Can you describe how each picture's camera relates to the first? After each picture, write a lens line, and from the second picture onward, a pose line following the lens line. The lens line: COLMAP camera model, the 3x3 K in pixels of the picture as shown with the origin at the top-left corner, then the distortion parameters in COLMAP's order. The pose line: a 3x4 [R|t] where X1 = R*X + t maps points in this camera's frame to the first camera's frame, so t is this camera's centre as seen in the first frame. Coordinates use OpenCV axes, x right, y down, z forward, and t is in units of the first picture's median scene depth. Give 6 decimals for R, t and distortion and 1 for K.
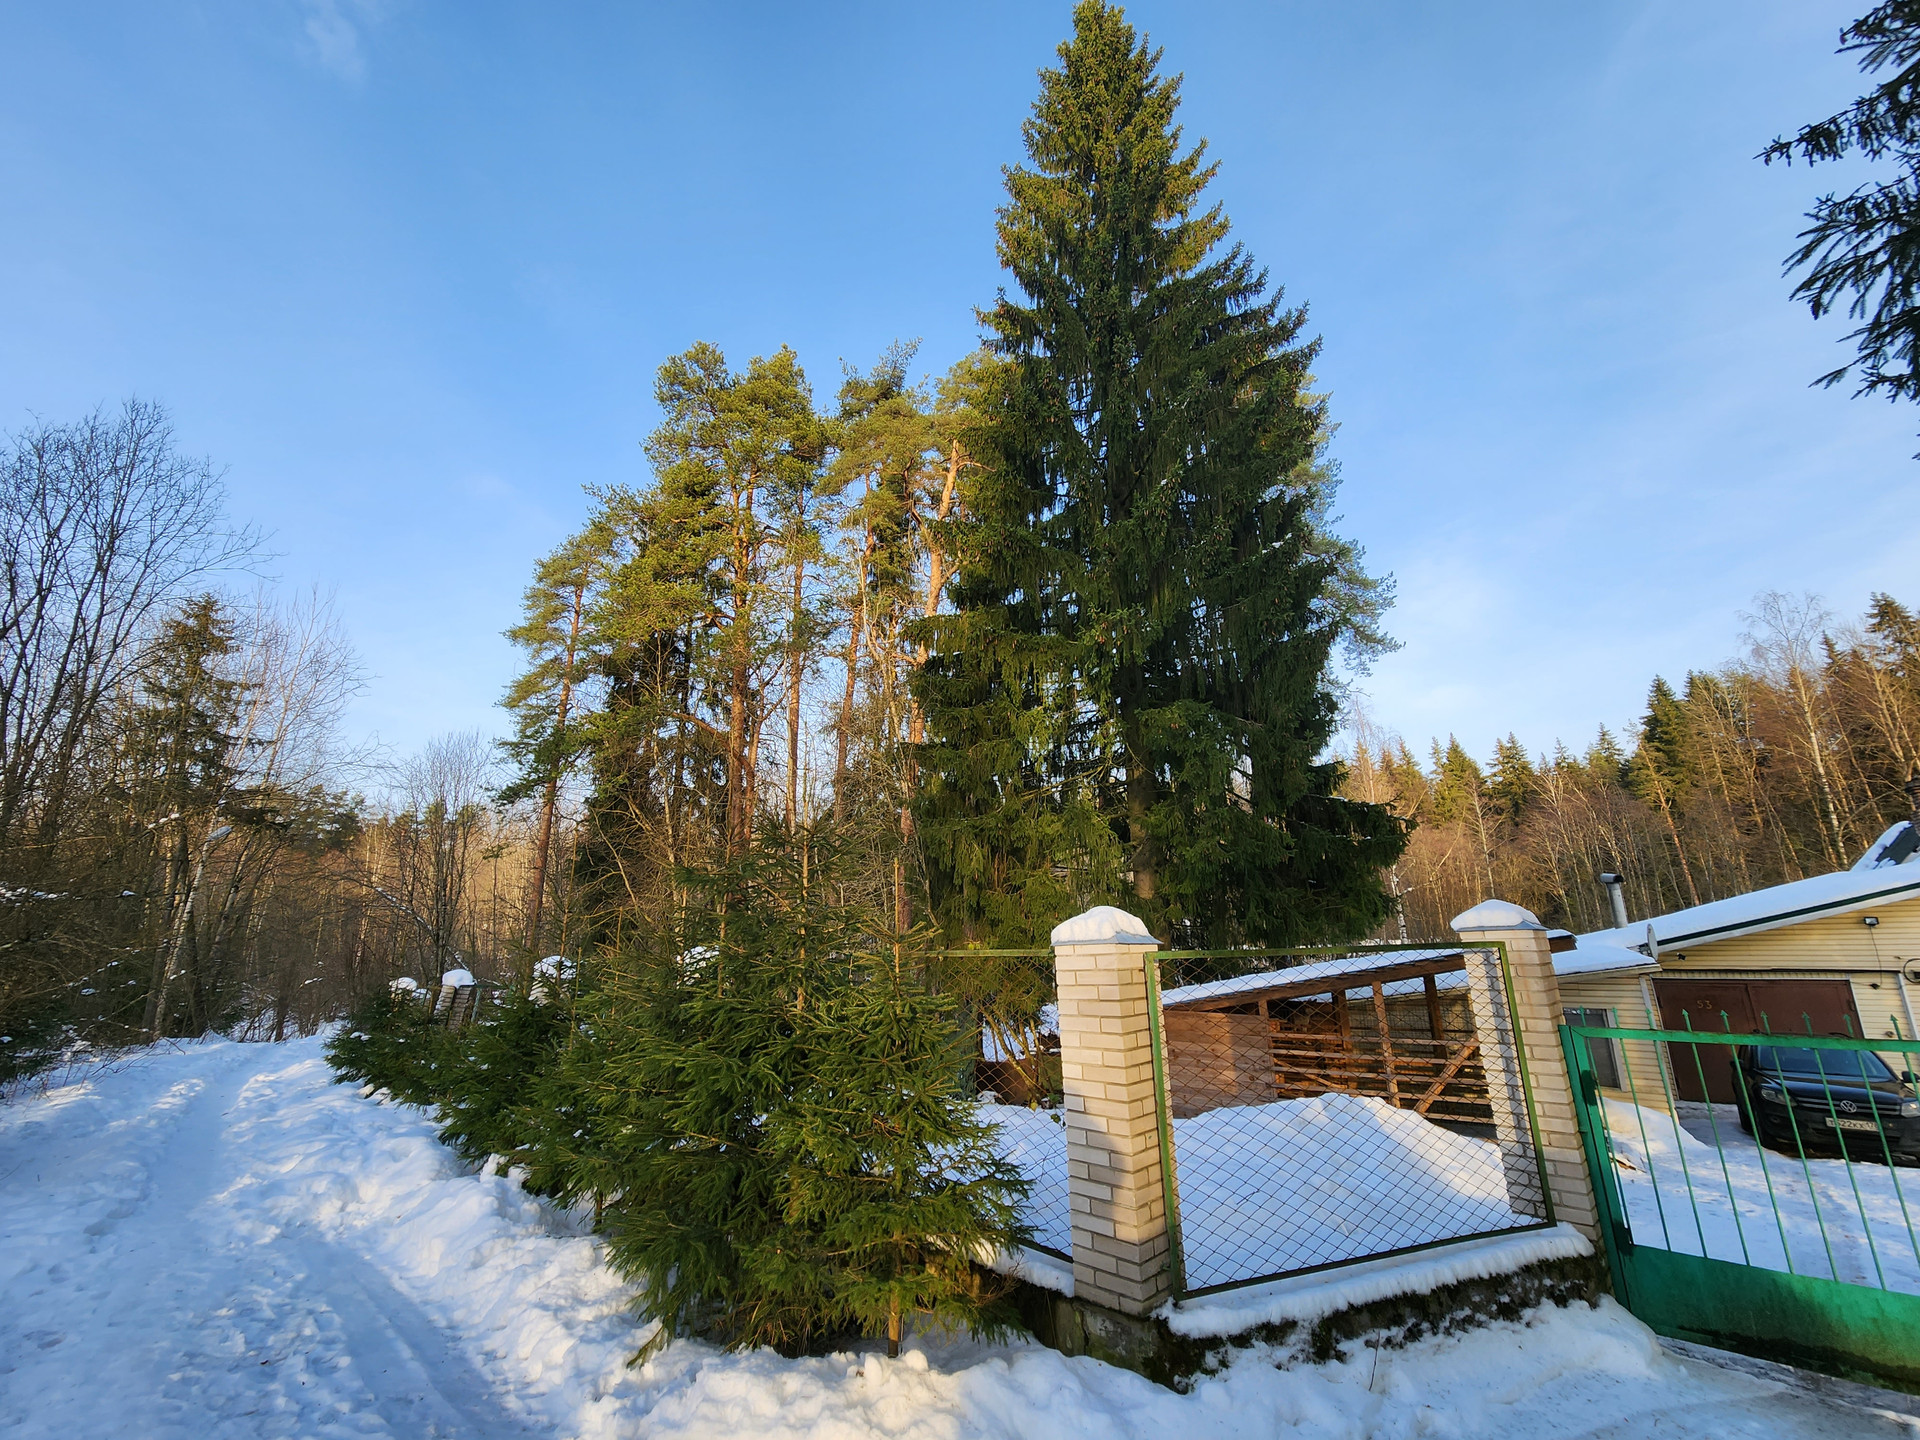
lens RADIAL K [[786.1, 0, 973.2], [0, 786.1, 720.8], [0, 0, 1]] dist [0.002671, -0.000425]
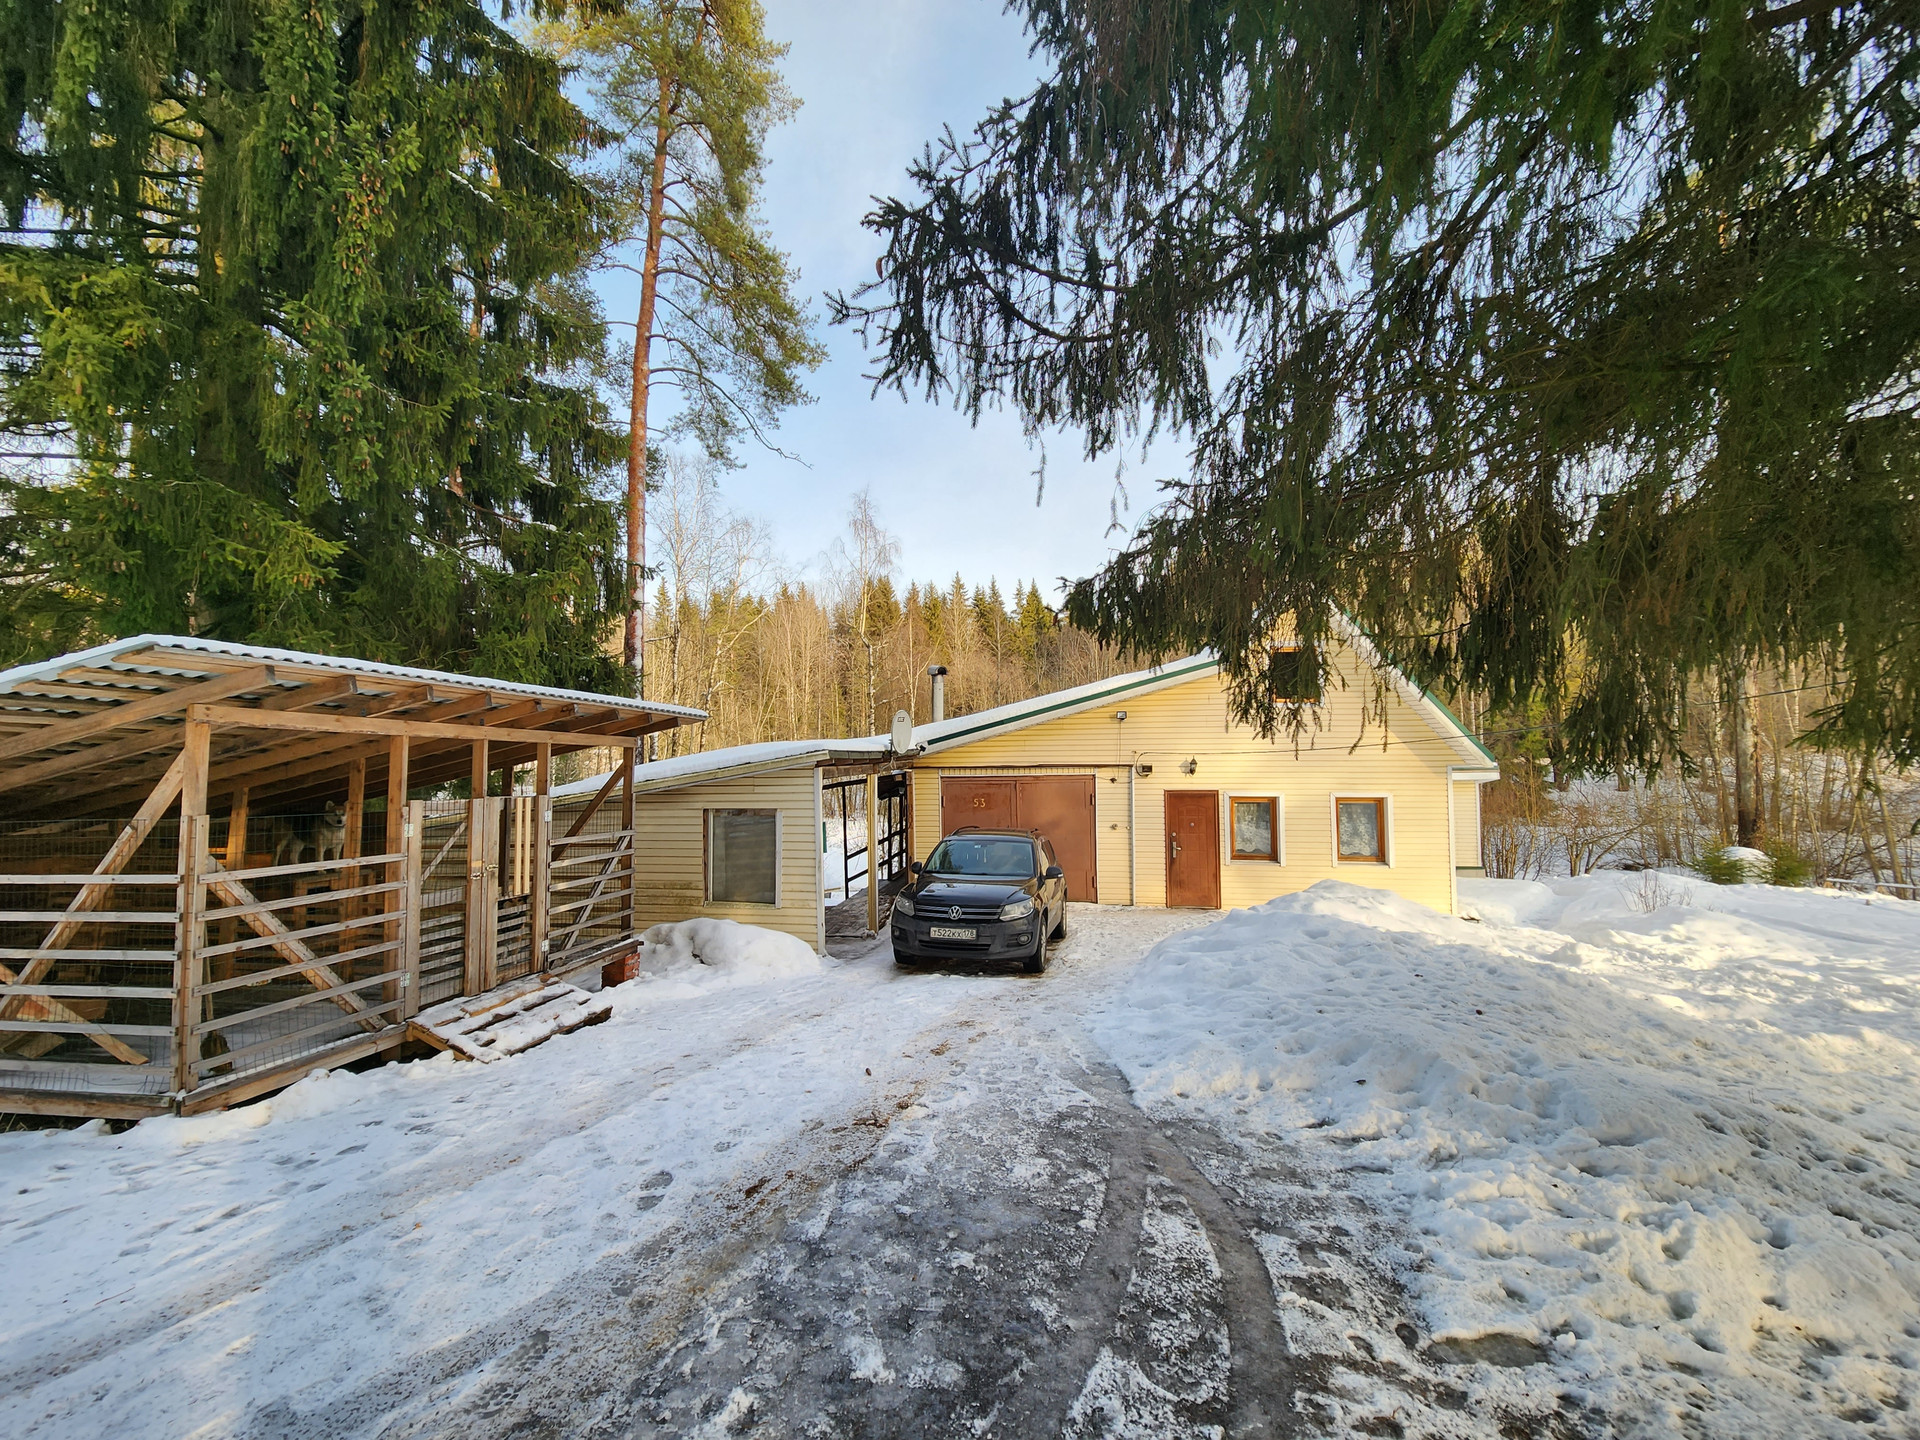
lens RADIAL K [[786.1, 0, 967.5], [0, 786.1, 733.3], [0, 0, 1]] dist [0.002671, -0.000425]
pose [[0.902383, 0.016316, 0.430627, 0.411457], [-0.116280, 0.971436, 0.206858, 0.073117], [-0.414951, -0.236739, 0.878505, 0.170886]]
